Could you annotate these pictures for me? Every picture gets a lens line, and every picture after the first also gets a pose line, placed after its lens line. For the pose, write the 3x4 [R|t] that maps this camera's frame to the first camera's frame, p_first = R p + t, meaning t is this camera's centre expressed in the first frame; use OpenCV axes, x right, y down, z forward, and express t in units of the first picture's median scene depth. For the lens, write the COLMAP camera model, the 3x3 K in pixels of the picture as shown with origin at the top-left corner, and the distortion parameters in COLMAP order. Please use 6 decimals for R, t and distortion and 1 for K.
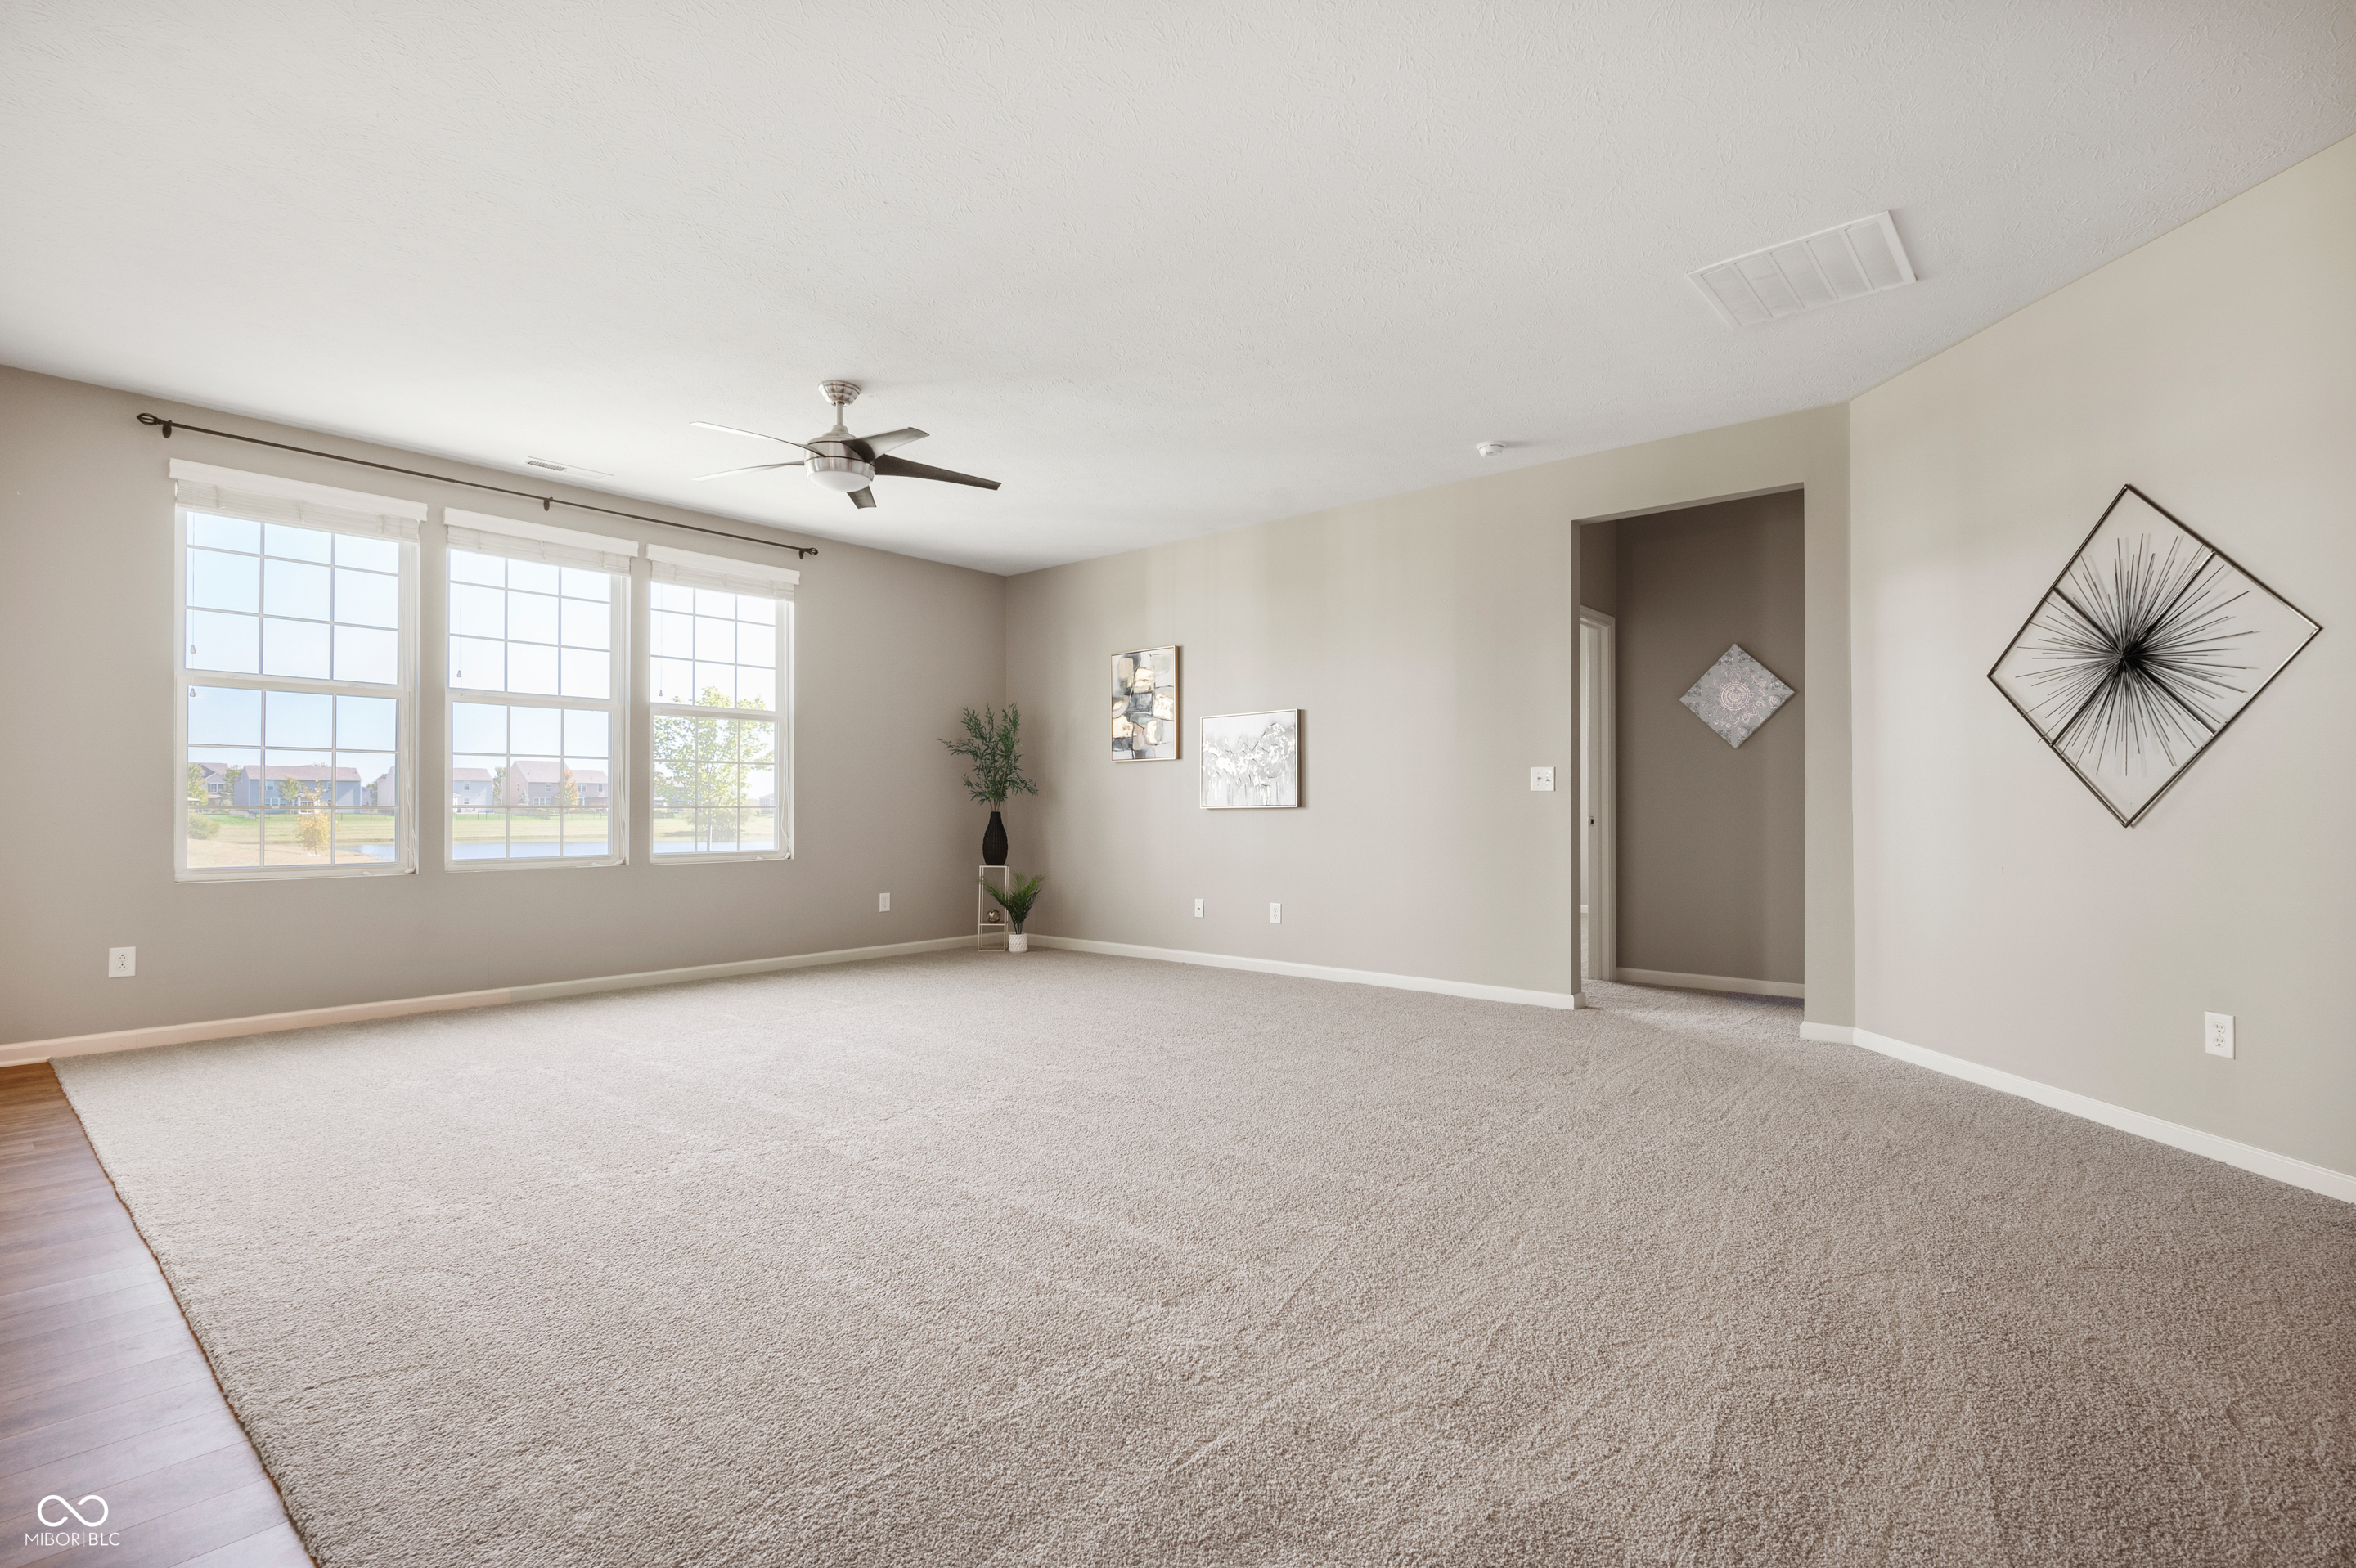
lens RADIAL K [[1137.1, 0, 1146.7], [0, 1137.1, 823.9], [0, 0, 1]] dist [0.004052, -0.004832]
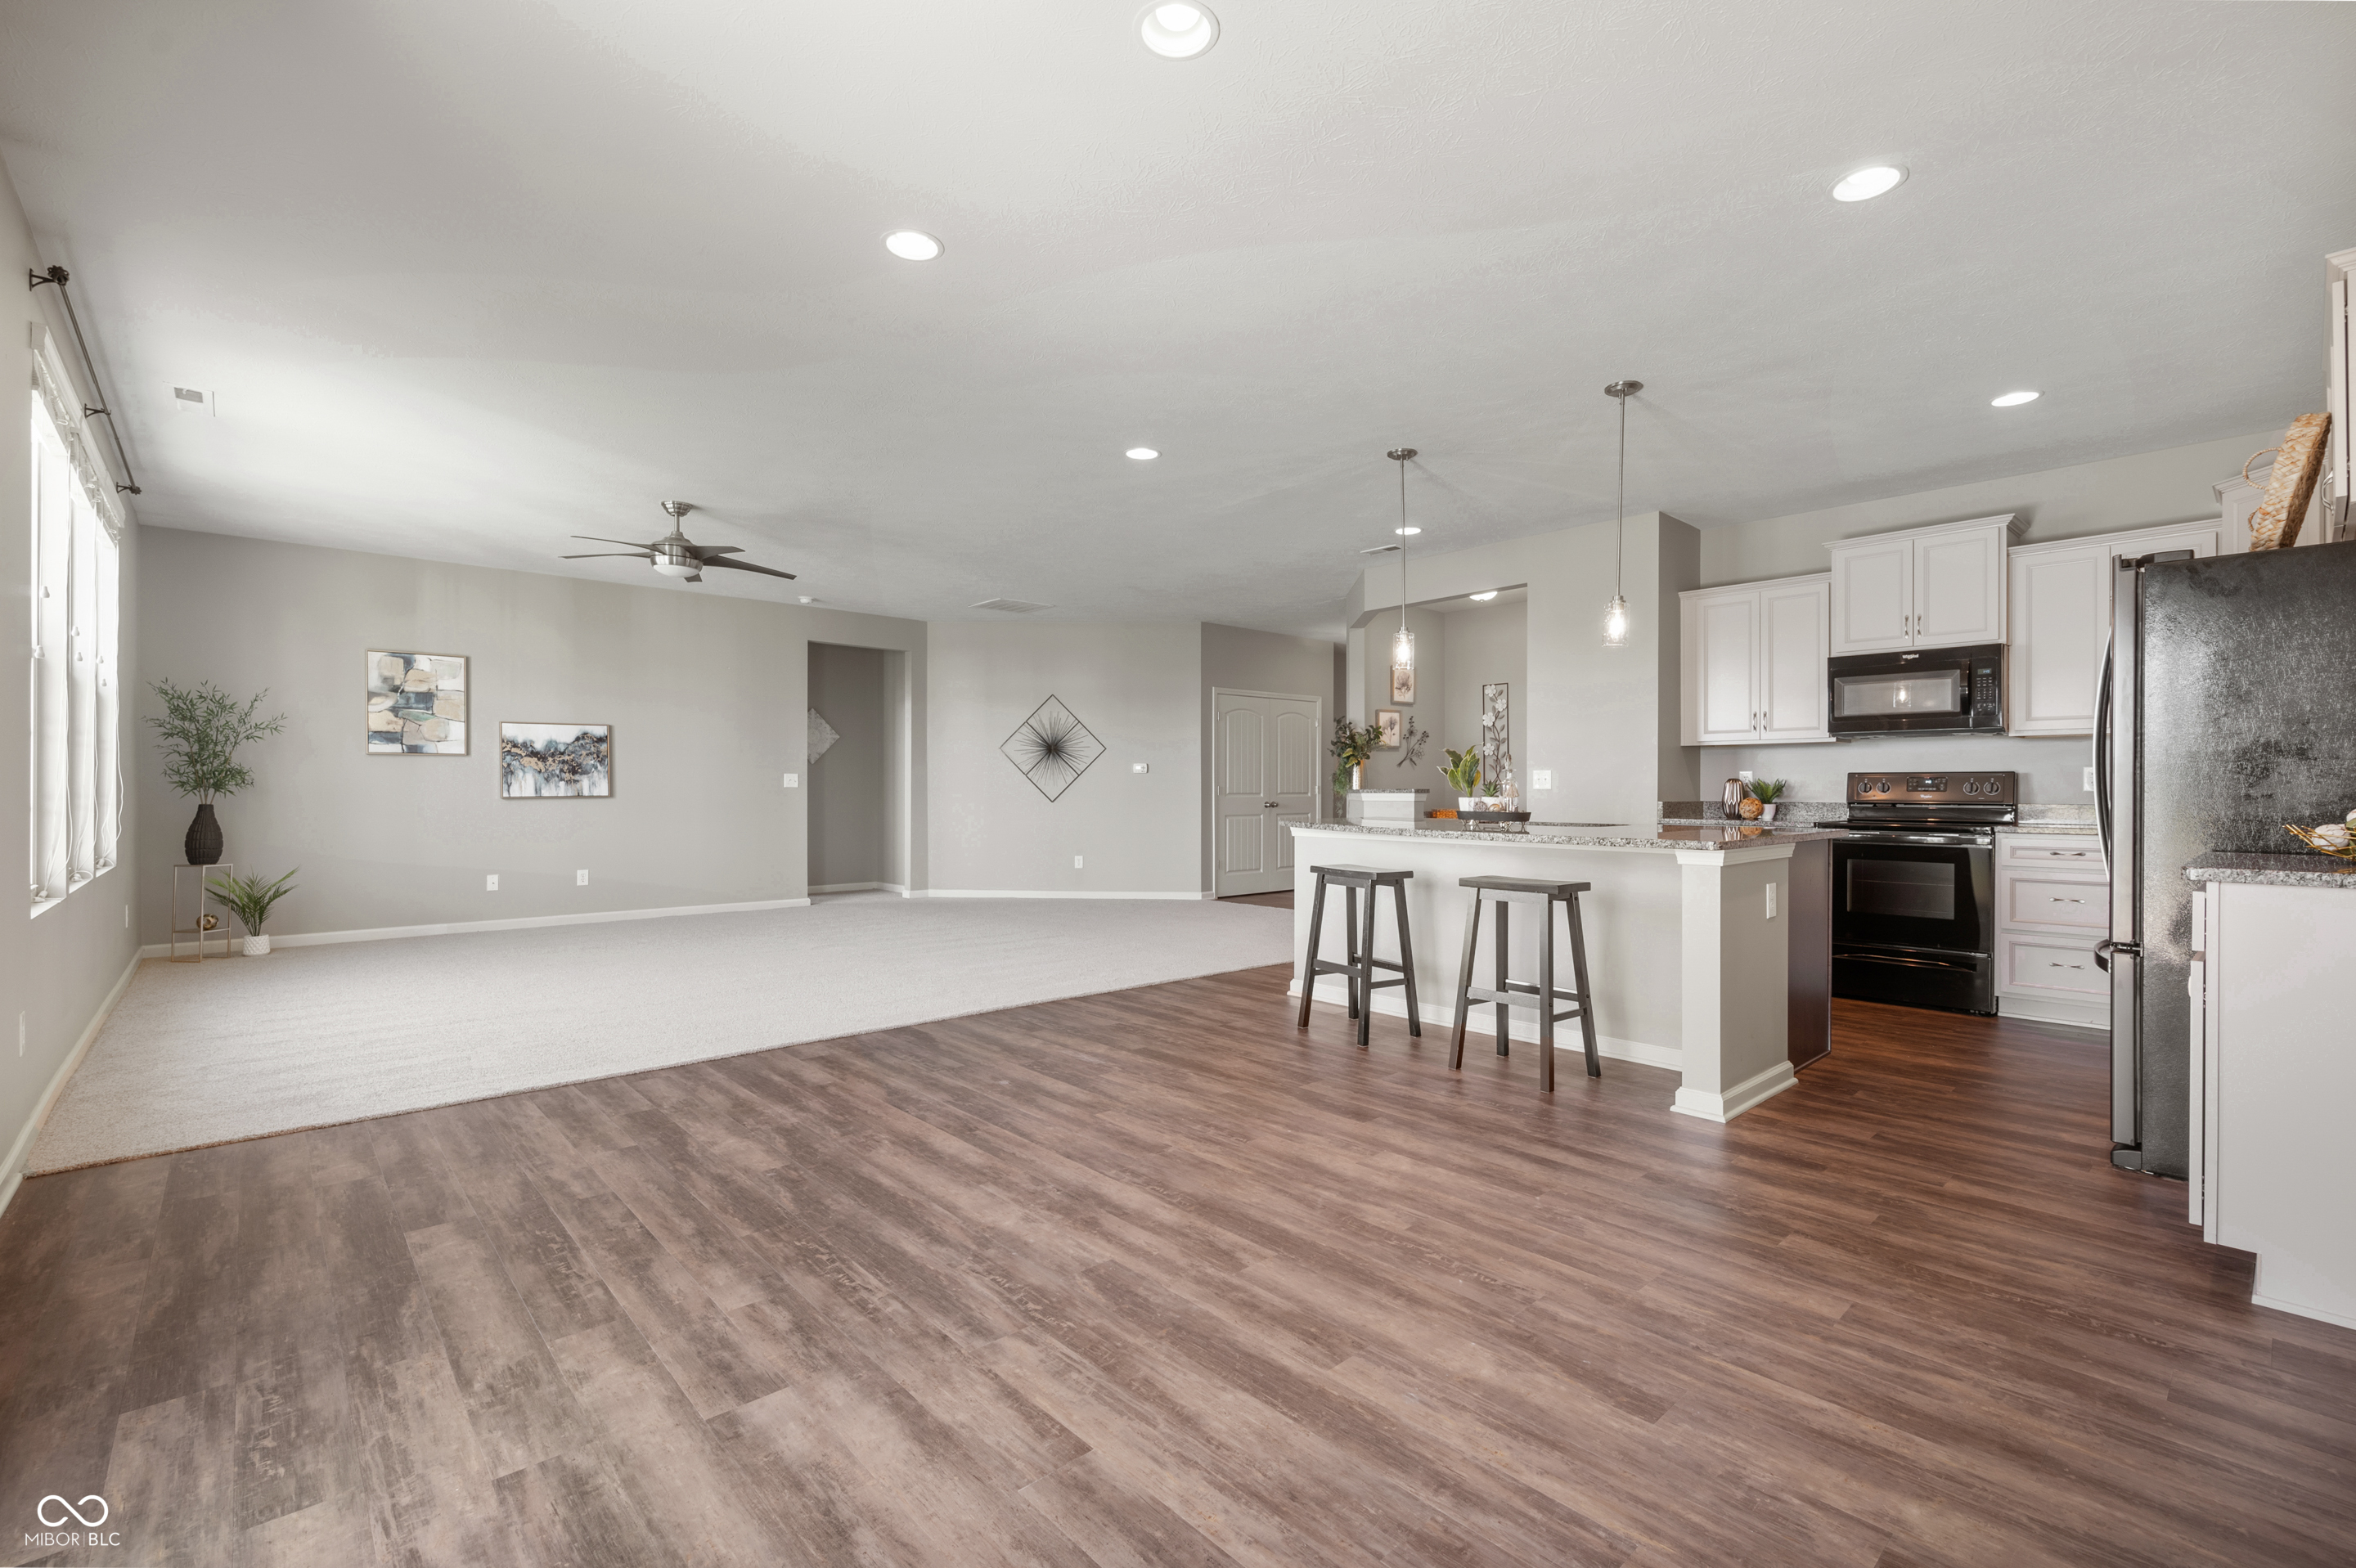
lens RADIAL K [[1010.8, 0, 1191.6], [0, 1010.8, 790.3], [0, 0, 1]] dist [0.002505, -0.000634]
pose [[0.094532, -0.004062, 0.995514, -0.956824], [0.009686, 0.999948, 0.003160, -0.018602], [-0.995475, 0.009344, 0.094567, 0.179066]]
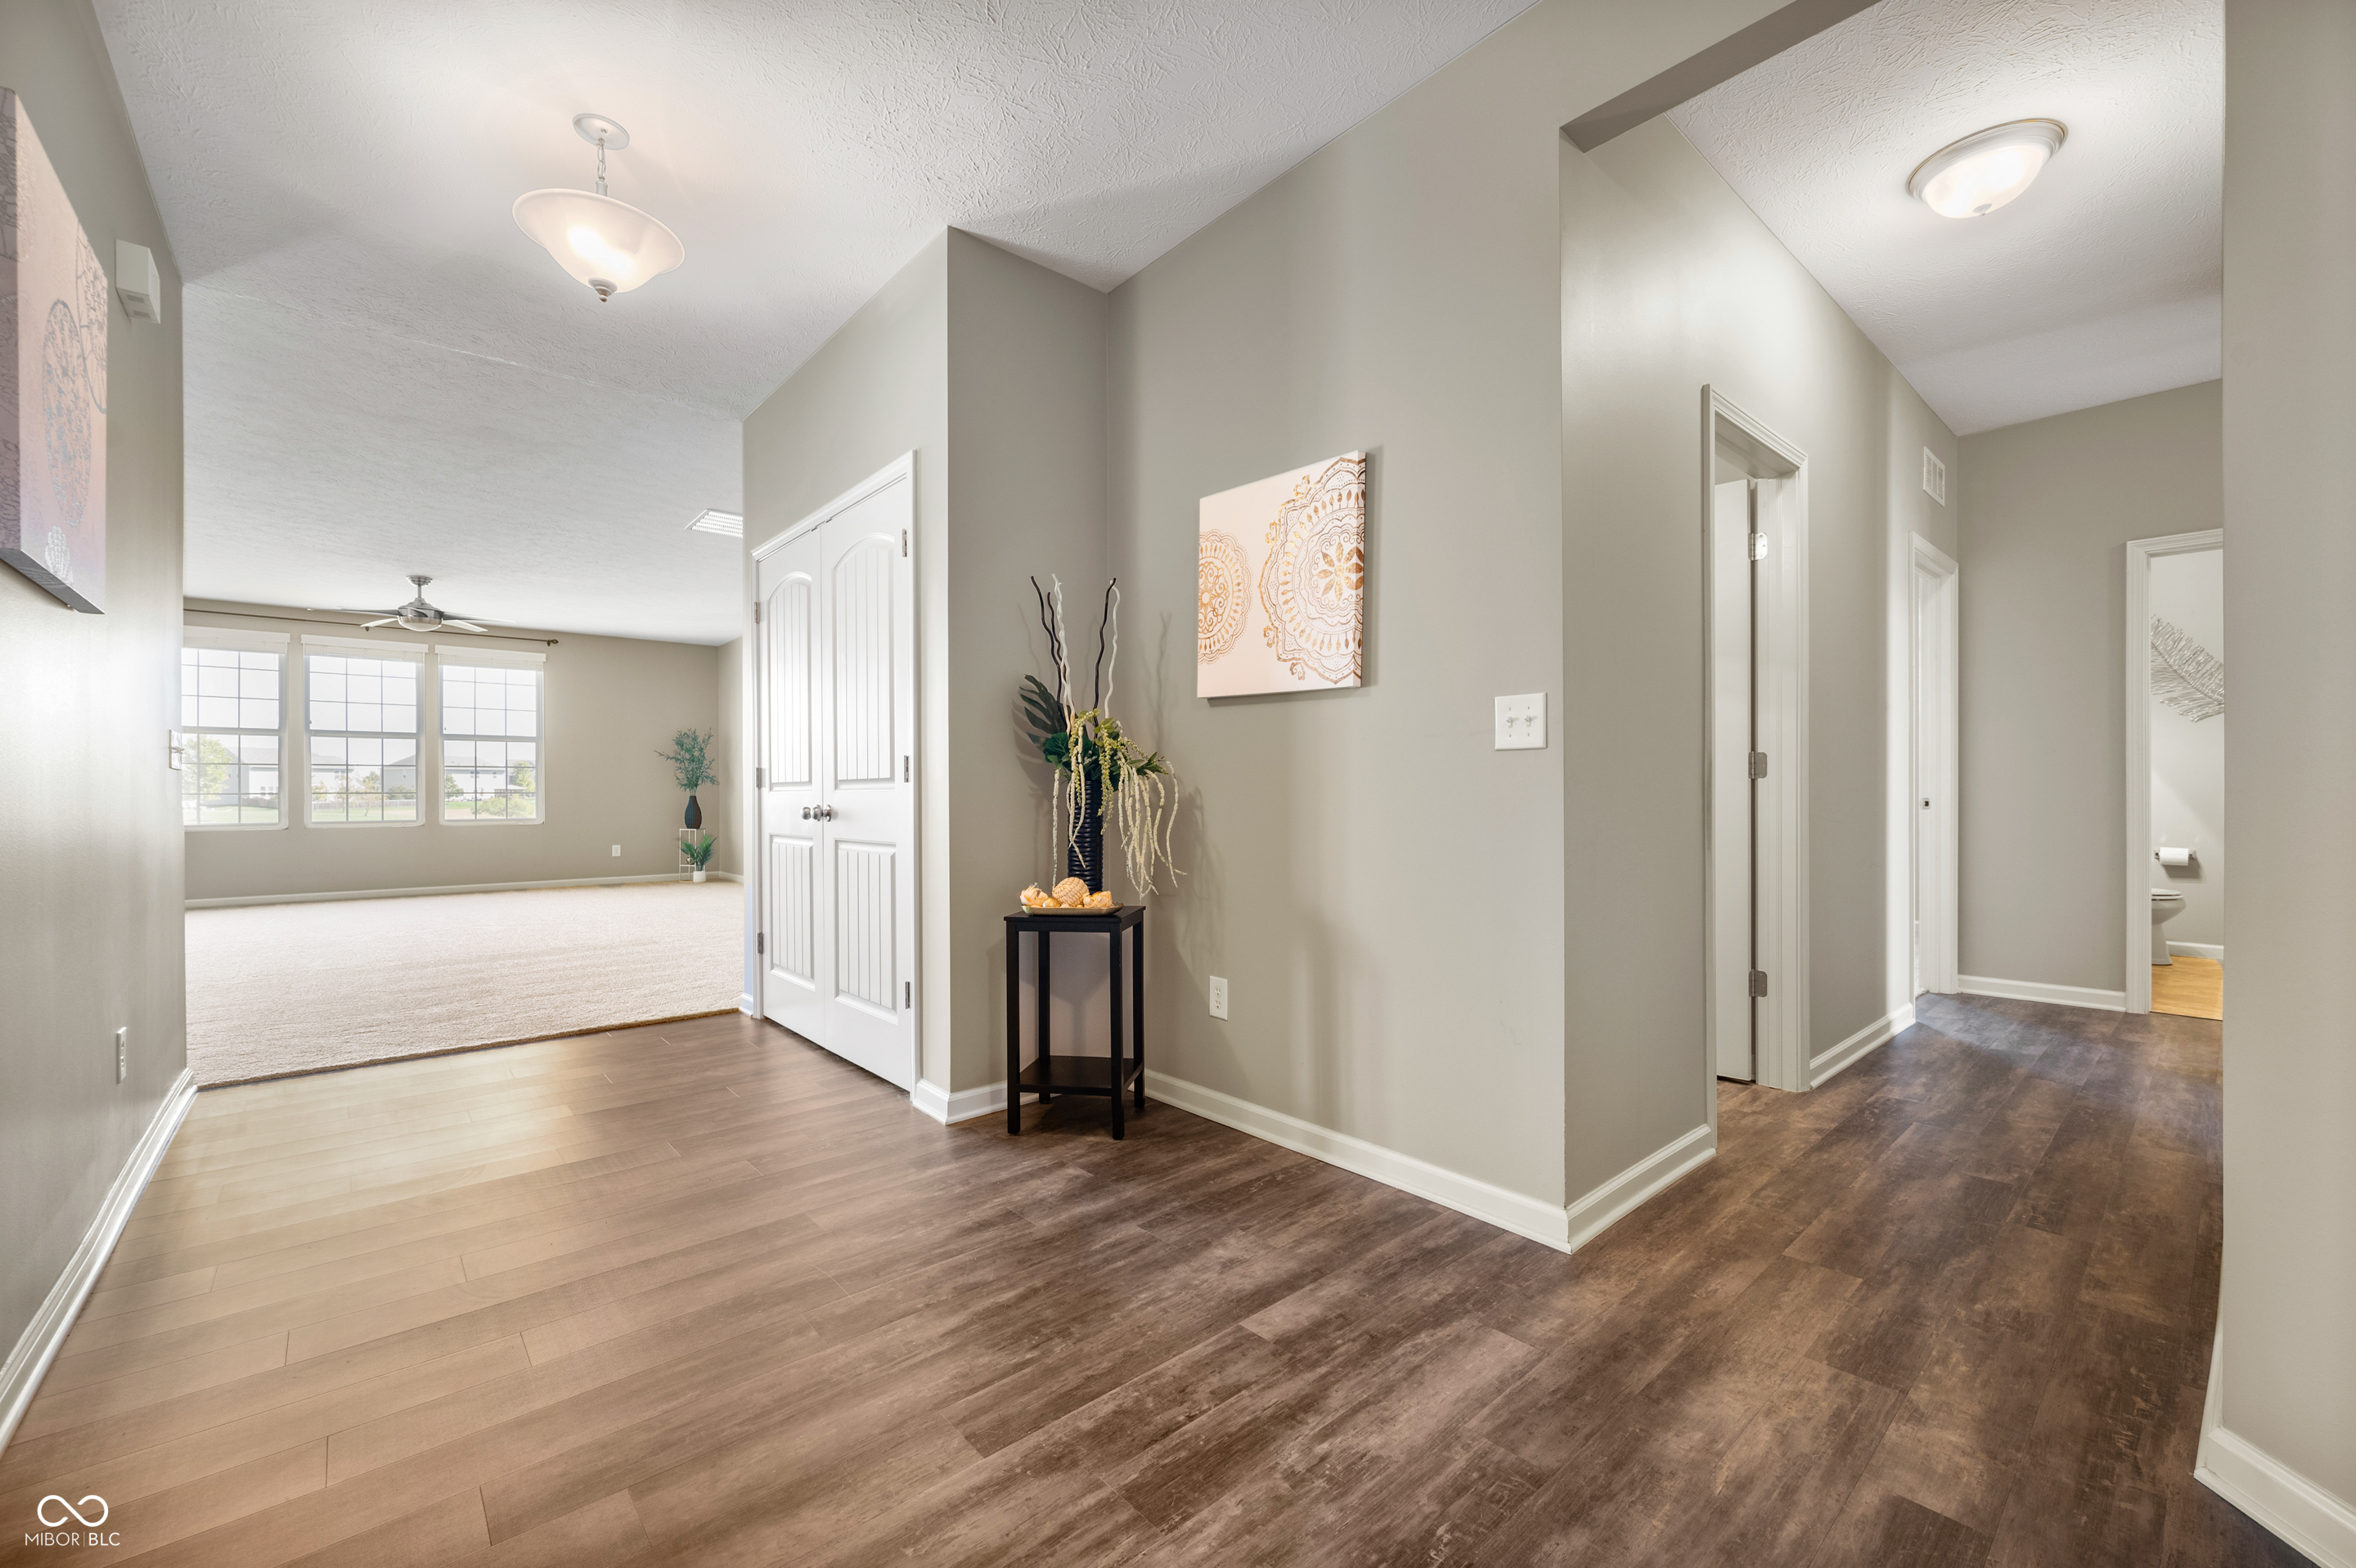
lens RADIAL K [[981.0, 0, 1174.8], [0, 981.0, 786.9], [0, 0, 1]] dist [0.009597, -0.000372]
pose [[0.990502, -0.006486, -0.137346, 0.832336], [0.004082, 0.999834, -0.017776, 0.005276], [0.137438, 0.017047, 0.990364, -0.324952]]
